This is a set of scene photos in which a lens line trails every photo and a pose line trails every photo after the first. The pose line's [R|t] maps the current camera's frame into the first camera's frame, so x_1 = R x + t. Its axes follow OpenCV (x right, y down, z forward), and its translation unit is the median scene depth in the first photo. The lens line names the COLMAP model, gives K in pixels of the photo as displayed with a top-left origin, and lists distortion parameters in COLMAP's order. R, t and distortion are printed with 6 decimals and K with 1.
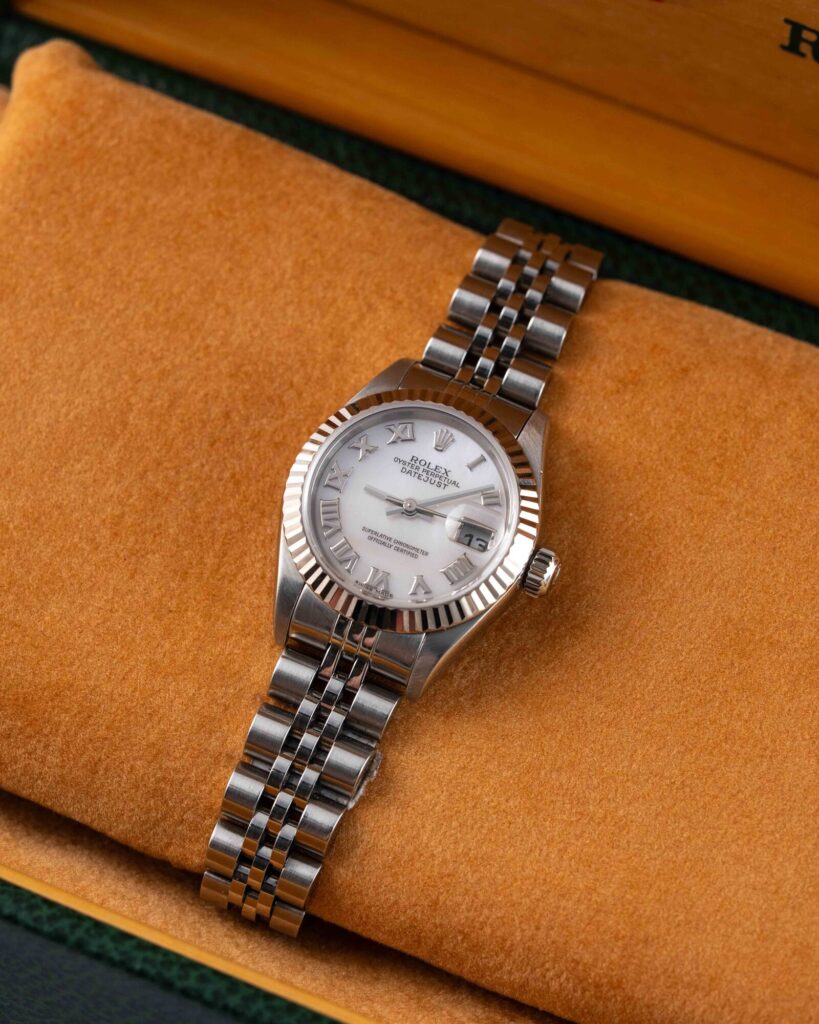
lens RADIAL K [[4978.0, 0, 407.9], [0, 4978.0, 508.4], [0, 0, 1]] dist [-0.423347, 0.000000]
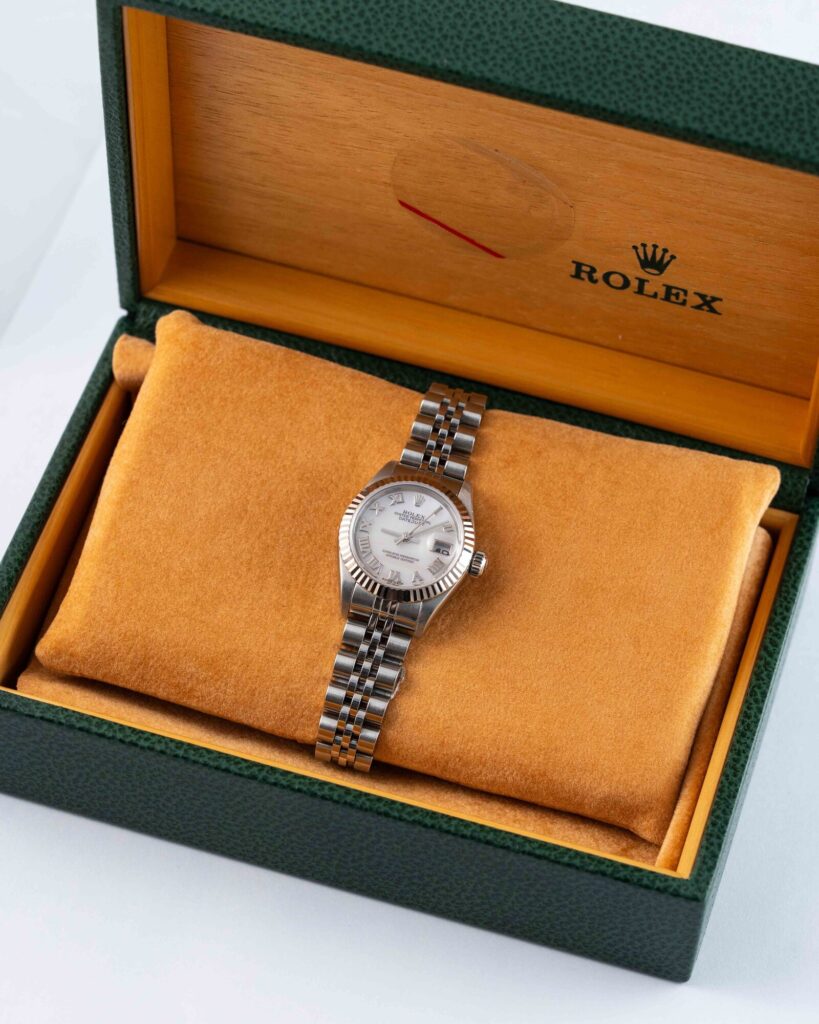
lens RADIAL K [[4978.0, 0, 410.7], [0, 4978.0, 513.5], [0, 0, 1]] dist [-0.423347, 0.000000]
pose [[0.991428, -0.100884, 0.083029, -0.153350], [0.104447, 0.993736, -0.039741, 0.065822], [-0.078500, 0.048072, 0.995754, -0.882209]]
